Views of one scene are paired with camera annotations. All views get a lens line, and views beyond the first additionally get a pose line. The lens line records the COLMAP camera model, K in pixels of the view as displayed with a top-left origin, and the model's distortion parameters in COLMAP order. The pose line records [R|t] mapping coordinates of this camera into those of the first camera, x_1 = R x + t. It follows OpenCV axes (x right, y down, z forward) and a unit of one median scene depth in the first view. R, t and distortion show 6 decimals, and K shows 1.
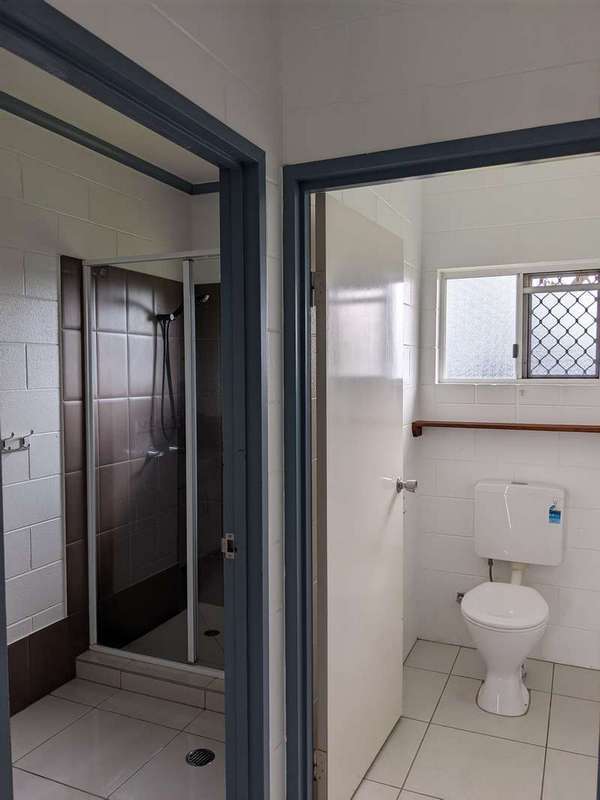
lens RADIAL K [[640.2, 0, 299.7], [0, 640.2, 401.1], [0, 0, 1]] dist [0.040158, -0.056667]
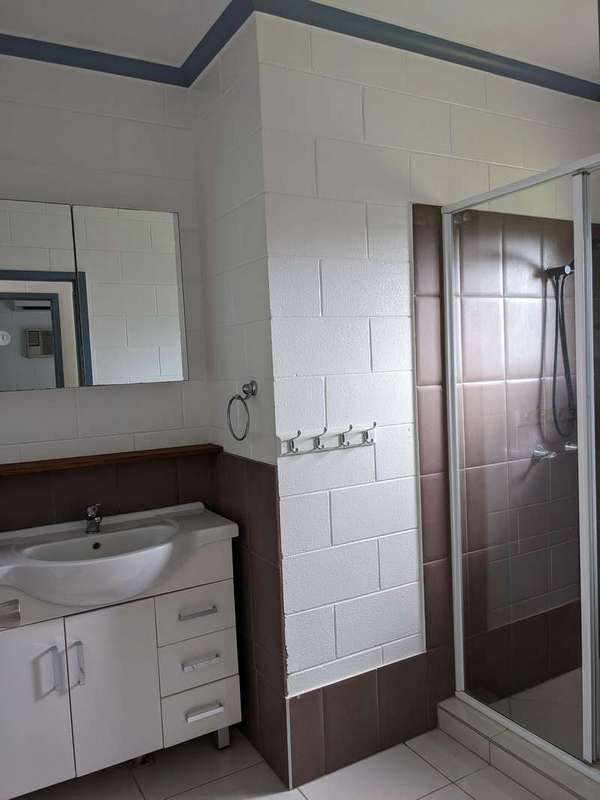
lens RADIAL K [[640.2, 0, 304.1], [0, 640.2, 407.0], [0, 0, 1]] dist [0.040158, -0.056667]
pose [[0.804637, 0.003189, -0.593759, -0.003790], [0.015510, 0.999531, 0.026387, 0.002554], [0.593565, -0.030441, 0.804210, 0.256460]]
